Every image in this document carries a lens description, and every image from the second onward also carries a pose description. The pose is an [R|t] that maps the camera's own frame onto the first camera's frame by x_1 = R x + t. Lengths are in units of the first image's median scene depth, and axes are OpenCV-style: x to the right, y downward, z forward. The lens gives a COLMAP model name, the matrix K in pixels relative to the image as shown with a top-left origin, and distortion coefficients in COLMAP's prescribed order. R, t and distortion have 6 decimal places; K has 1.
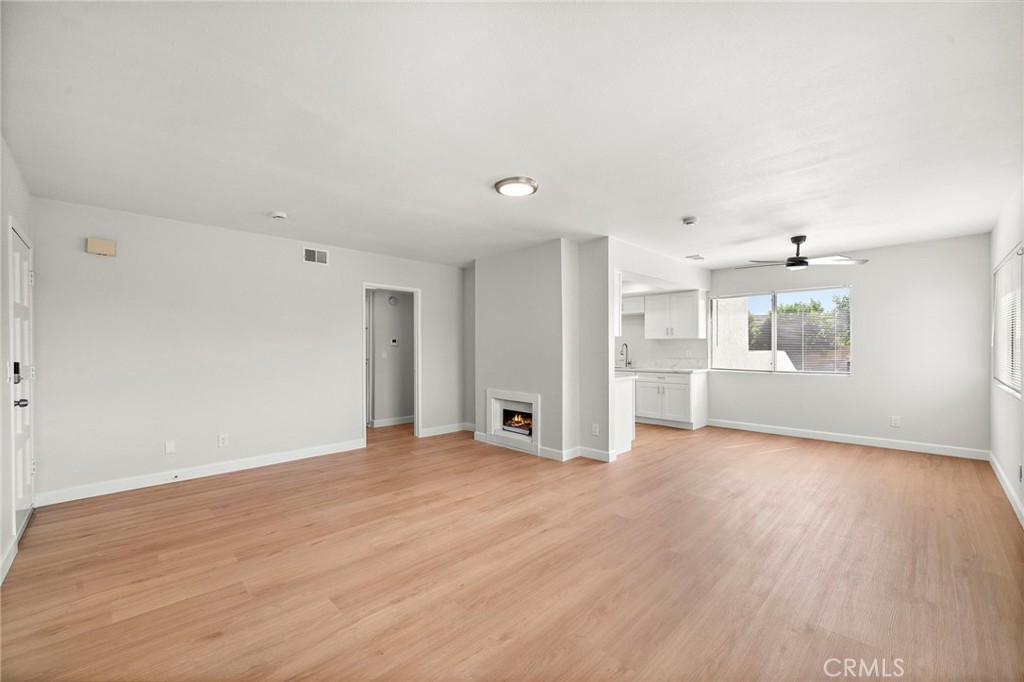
lens RADIAL K [[410.8, 0, 516.5], [0, 410.8, 344.8], [0, 0, 1]] dist [-0.001358, -0.000302]
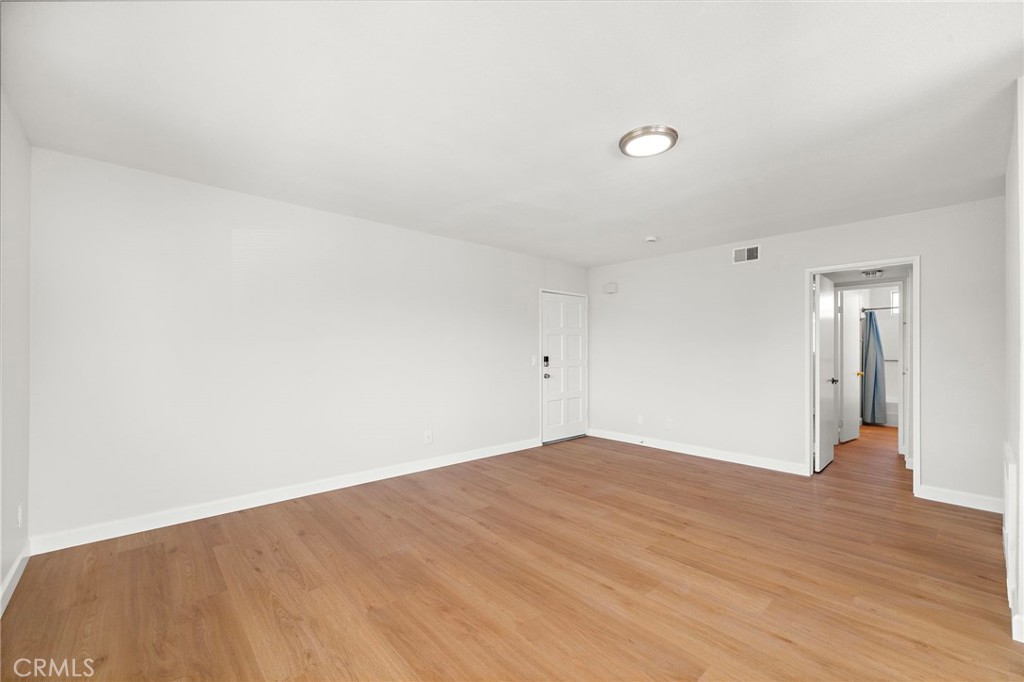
lens RADIAL K [[427.4, 0, 513.8], [0, 427.4, 345.8], [0, 0, 1]] dist [-0.001101, -0.000101]
pose [[-0.050998, -0.007395, -0.998671, 0.805628], [0.001502, 0.999971, -0.007481, 0.004073], [0.998698, -0.001882, -0.050985, 0.788060]]
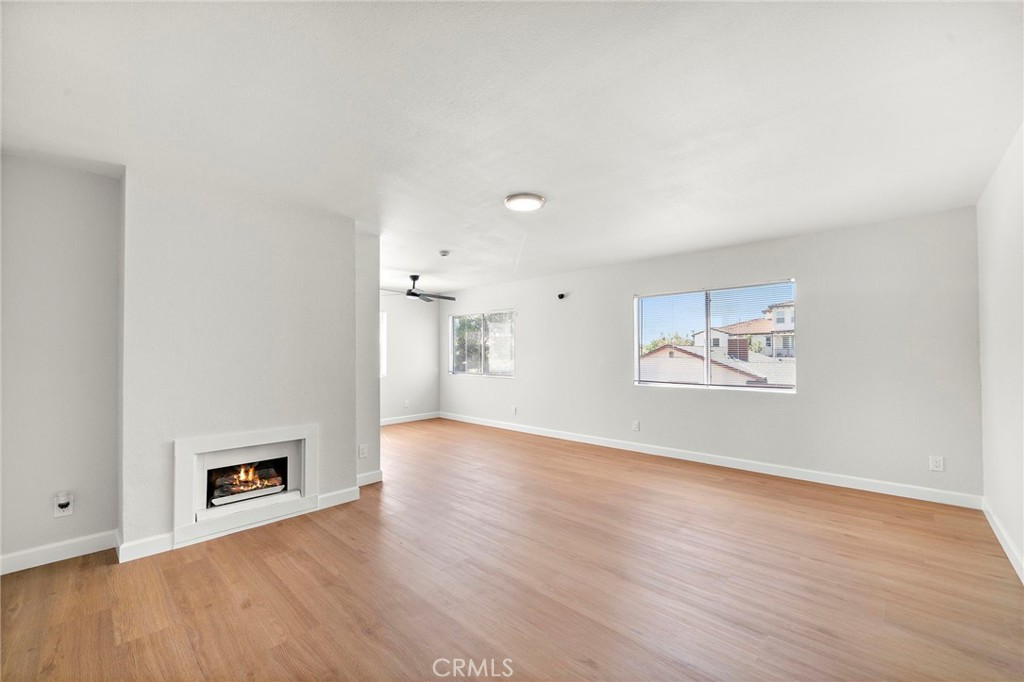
lens RADIAL K [[406.5, 0, 513.0], [0, 406.5, 347.7], [0, 0, 1]] dist [-0.011605, -0.000225]
pose [[-0.029449, 0.019231, 0.999381, -1.012075], [-0.000841, 0.999814, -0.019265, 0.006441], [-0.999566, -0.001408, -0.029427, 1.057732]]
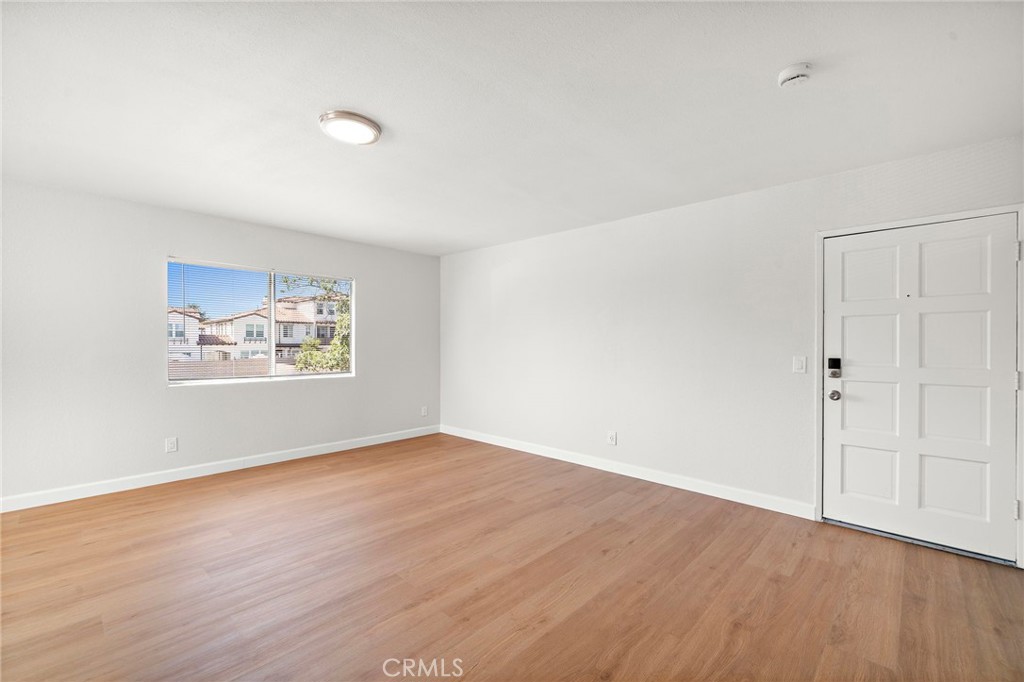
lens RADIAL K [[427.4, 0, 513.8], [0, 427.4, 345.8], [0, 0, 1]] dist [-0.001101, -0.000101]
pose [[-0.999664, -0.001878, -0.025854, -0.273607], [-0.001899, 0.999998, 0.000803, 0.009194], [0.025852, 0.000851, -0.999665, 1.772140]]
